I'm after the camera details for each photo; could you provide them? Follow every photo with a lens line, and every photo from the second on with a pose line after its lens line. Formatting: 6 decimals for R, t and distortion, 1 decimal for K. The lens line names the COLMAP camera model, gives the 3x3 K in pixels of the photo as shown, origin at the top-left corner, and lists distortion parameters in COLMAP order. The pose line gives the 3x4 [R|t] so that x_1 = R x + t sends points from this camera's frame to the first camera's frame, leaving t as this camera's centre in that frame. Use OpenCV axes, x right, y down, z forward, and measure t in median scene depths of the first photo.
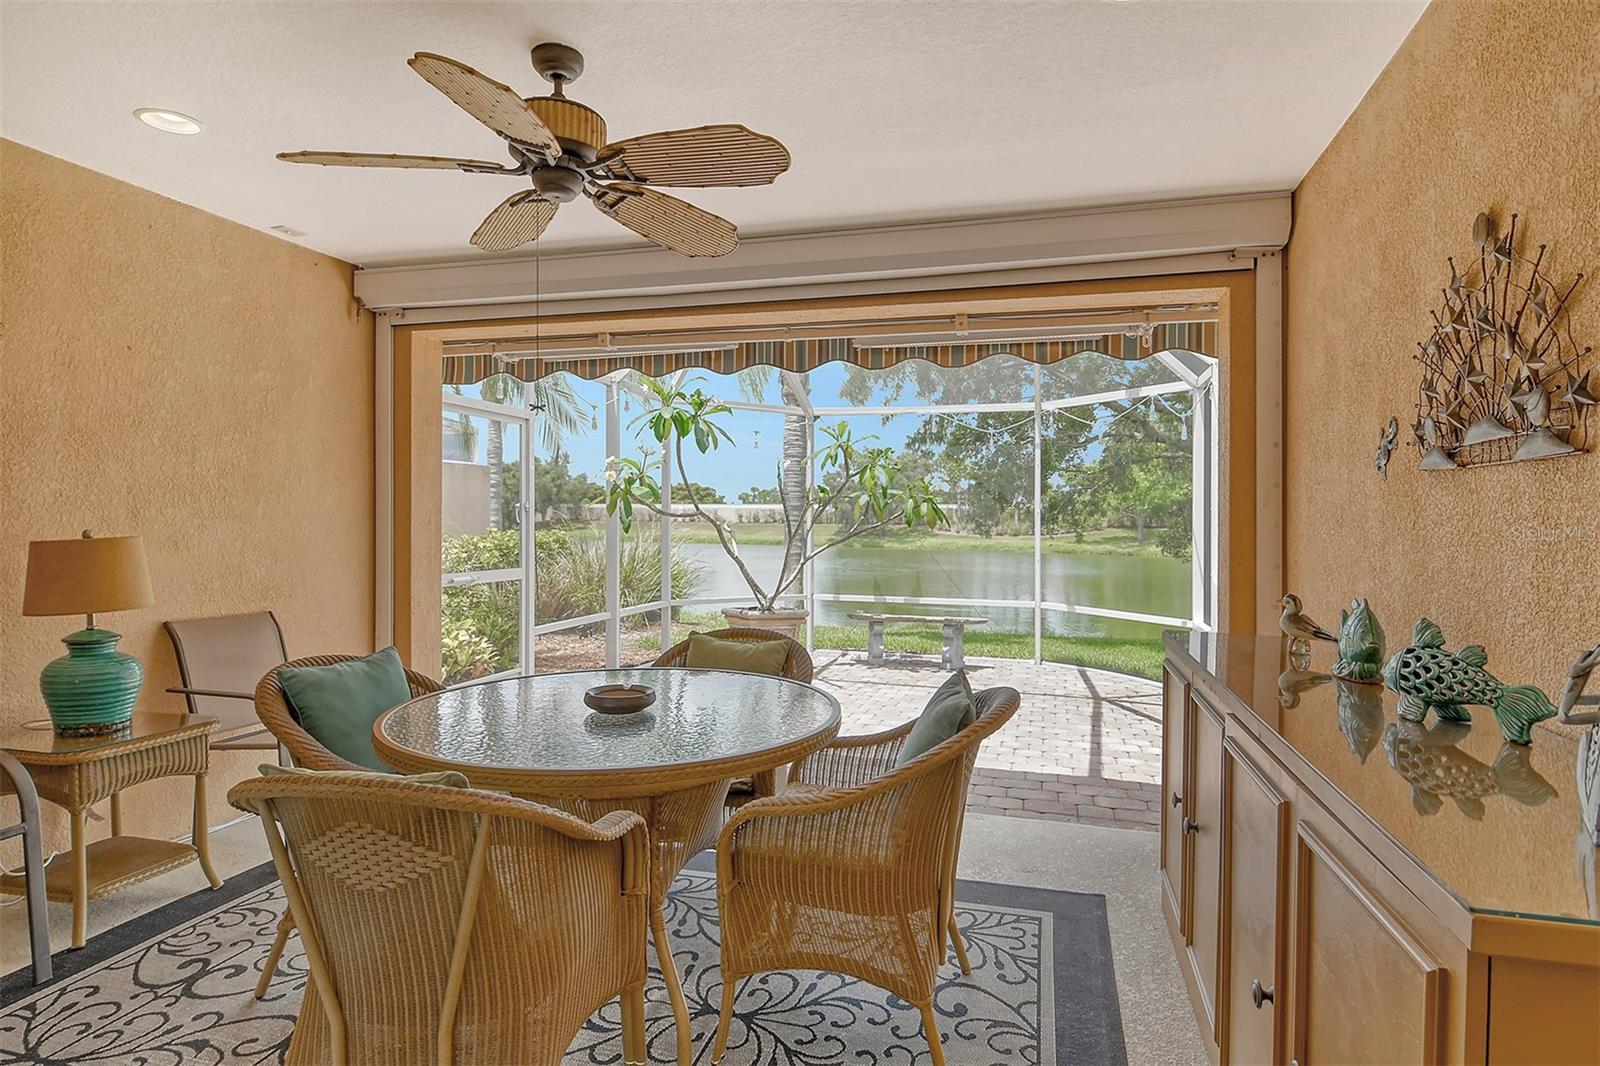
lens RADIAL K [[845.3, 0, 824.0], [0, 845.3, 515.6], [0, 0, 1]] dist [0.008738, -0.014159]
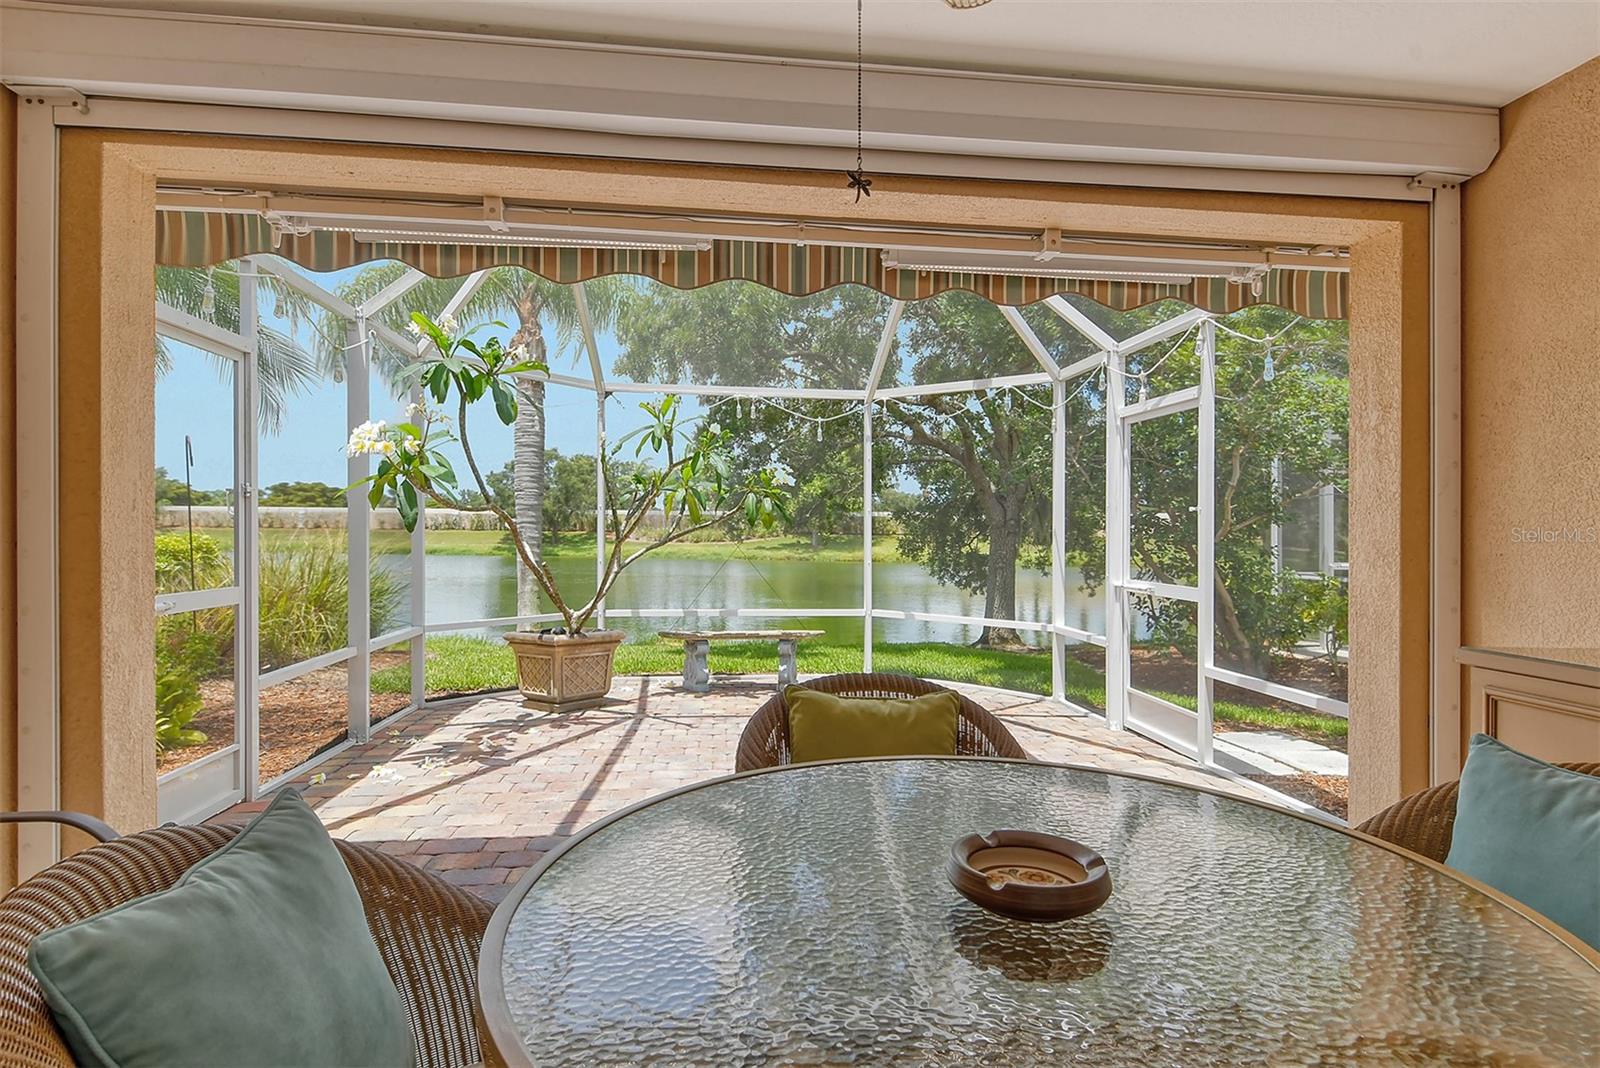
lens RADIAL K [[845.3, 0, 813.5], [0, 845.3, 533.5], [0, 0, 1]] dist [0.008738, -0.014159]
pose [[0.925936, -0.000540, 0.377680, -0.171039], [-0.004028, 0.999928, 0.011303, 0.011547], [-0.377659, -0.011987, 0.925867, 0.213407]]
